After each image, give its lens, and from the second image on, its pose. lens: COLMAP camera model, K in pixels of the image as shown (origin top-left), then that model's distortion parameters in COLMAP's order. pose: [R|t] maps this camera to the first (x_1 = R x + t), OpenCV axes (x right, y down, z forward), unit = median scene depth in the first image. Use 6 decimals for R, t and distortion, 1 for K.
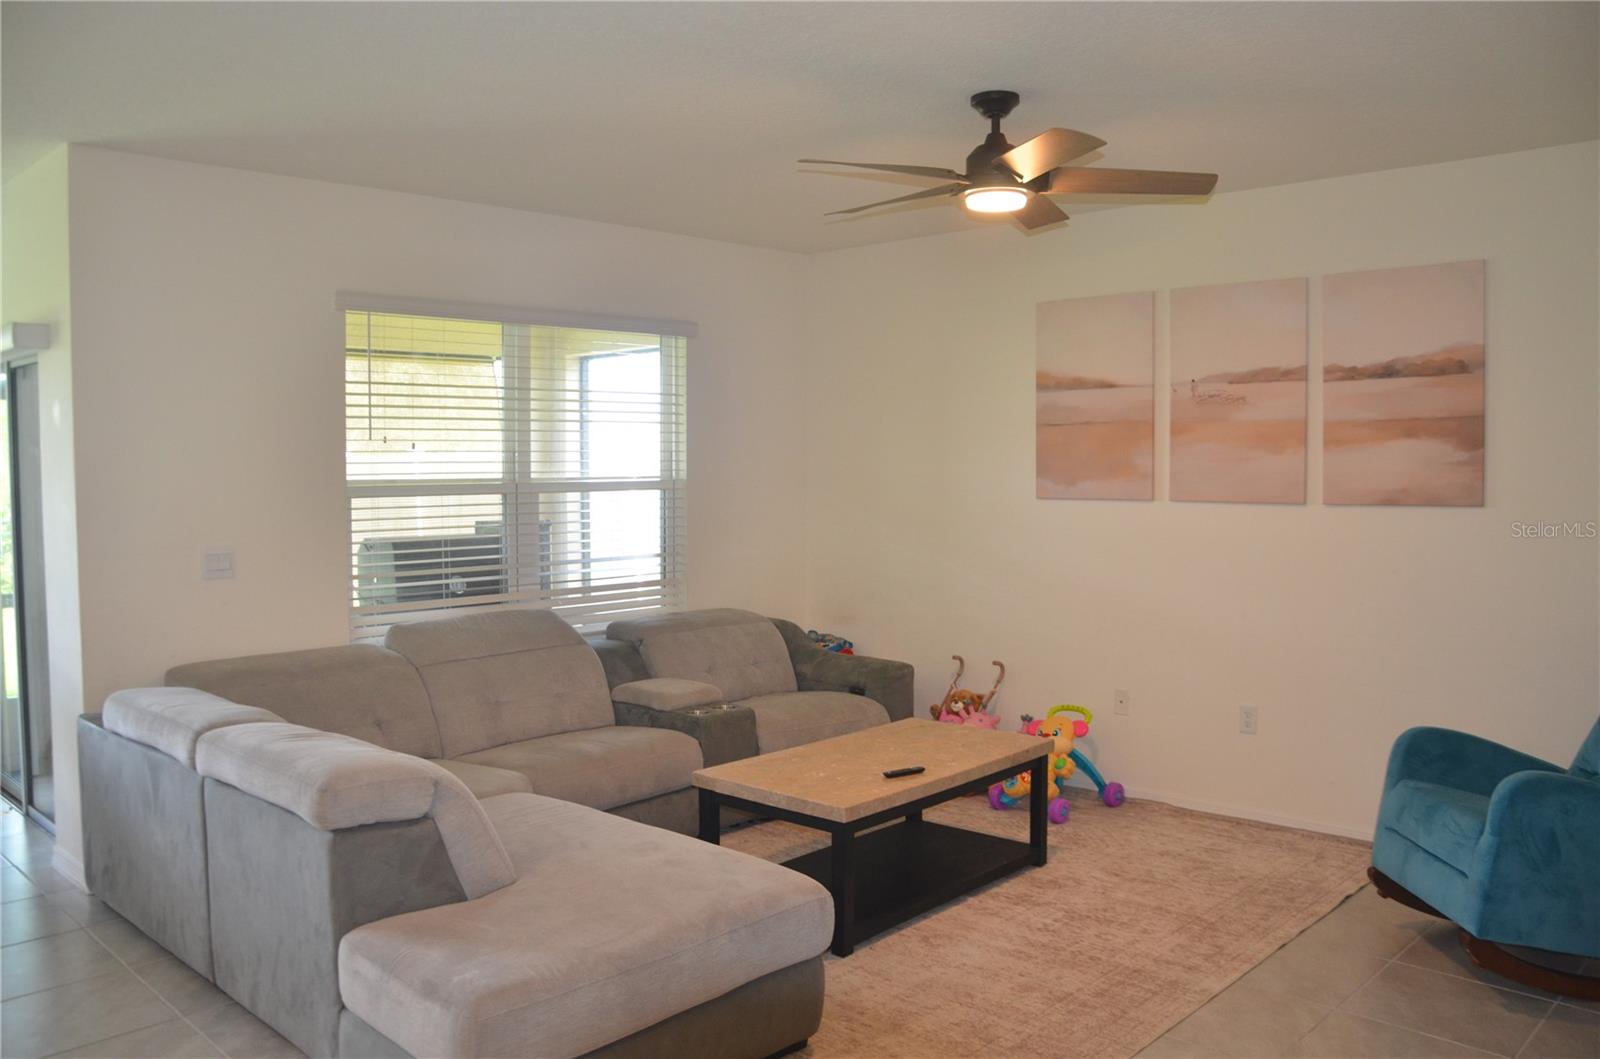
lens RADIAL K [[1290.4, 0, 797.0], [0, 1290.4, 539.4], [0, 0, 1]] dist [-0.143303, 0.129581]
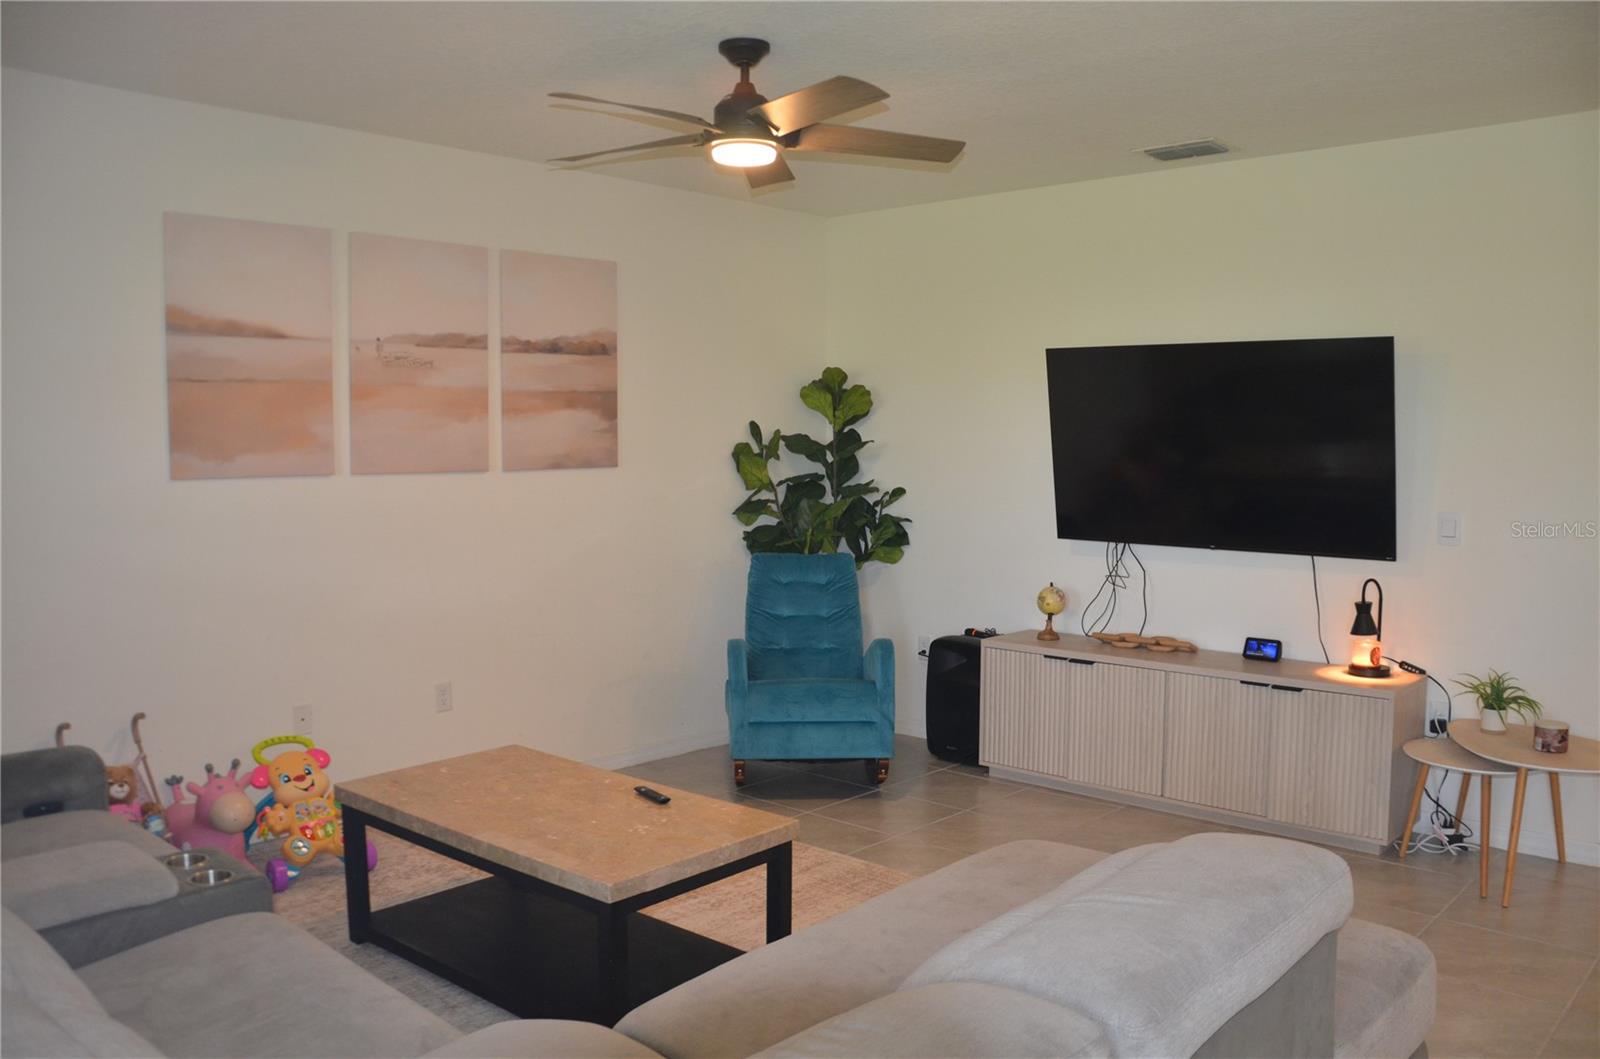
lens RADIAL K [[1236.0, 0, 800.0], [0, 1236.0, 529.5], [0, 0, 1]] dist [-0.052556, 0.003084]
pose [[0.017432, -0.065372, 0.997709, -0.593845], [0.068508, 0.995593, 0.064037, -0.027526], [-0.997498, 0.067235, 0.021834, 0.735974]]
